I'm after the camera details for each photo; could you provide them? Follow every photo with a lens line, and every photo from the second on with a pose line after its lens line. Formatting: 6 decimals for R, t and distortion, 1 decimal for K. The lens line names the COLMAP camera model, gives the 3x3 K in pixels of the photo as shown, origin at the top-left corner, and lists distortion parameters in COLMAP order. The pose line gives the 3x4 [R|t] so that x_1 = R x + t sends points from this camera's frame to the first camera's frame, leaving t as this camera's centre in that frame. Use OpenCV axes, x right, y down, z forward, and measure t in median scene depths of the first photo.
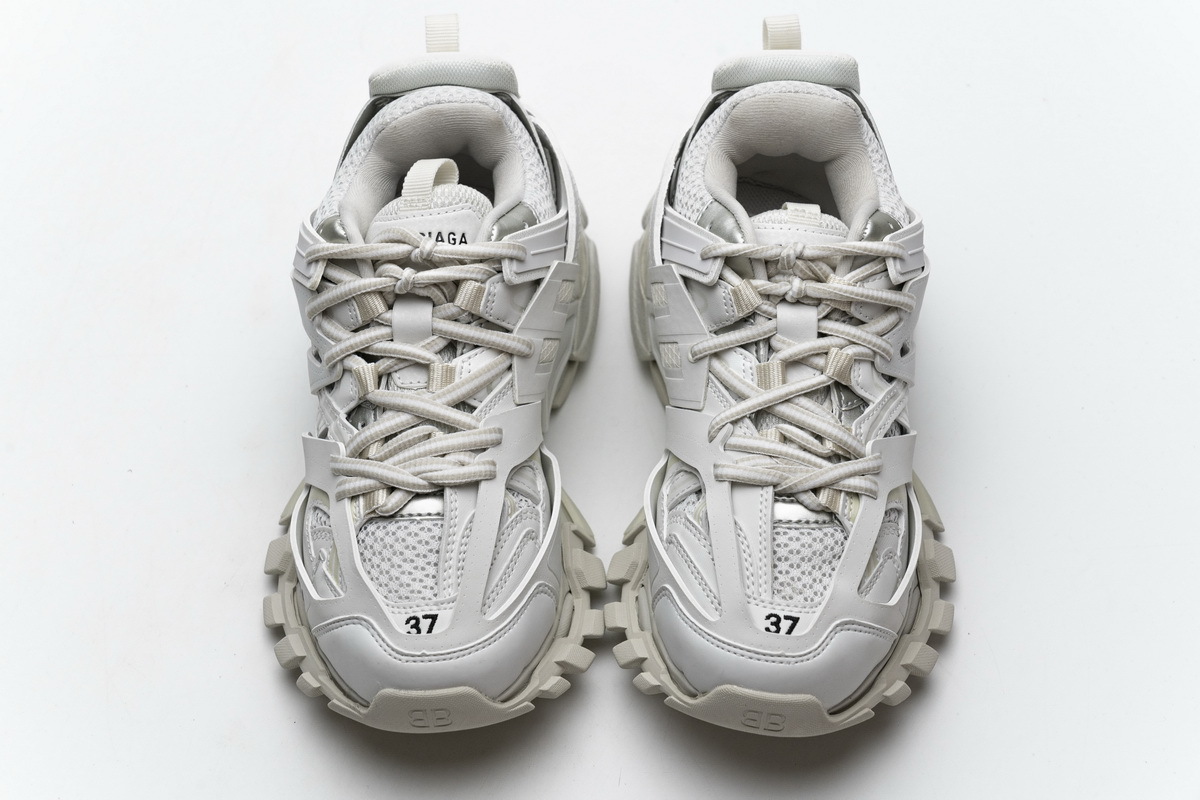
lens RADIAL K [[2467.9, 0, 600.2], [0, 2467.9, 400.8], [0, 0, 1]] dist [-0.215599, 0.000000]
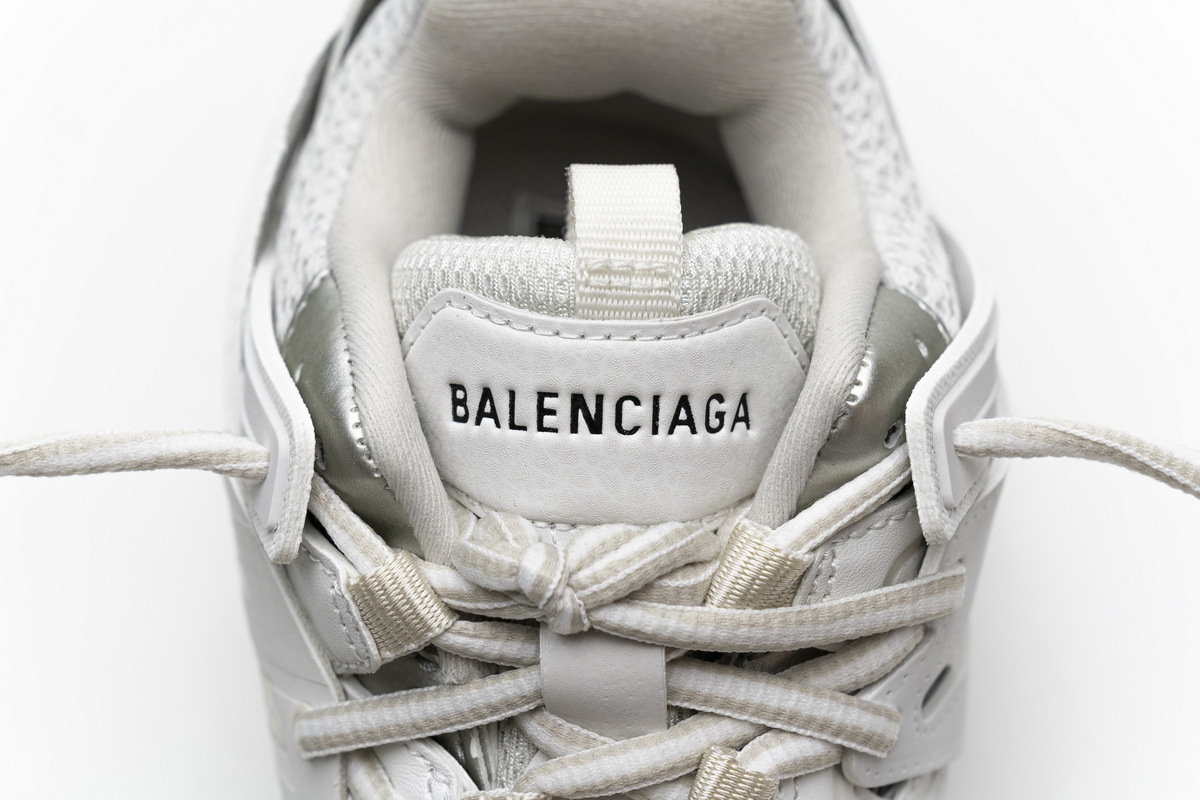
lens RADIAL K [[2467.9, 0, 598.3], [0, 2467.9, 398.5], [0, 0, 1]] dist [-0.215599, 0.000000]
pose [[0.999943, -0.010447, -0.002114, 0.080113], [0.010614, 0.994141, 0.107573, -0.102114], [0.000977, -0.107589, 0.994195, 0.680696]]
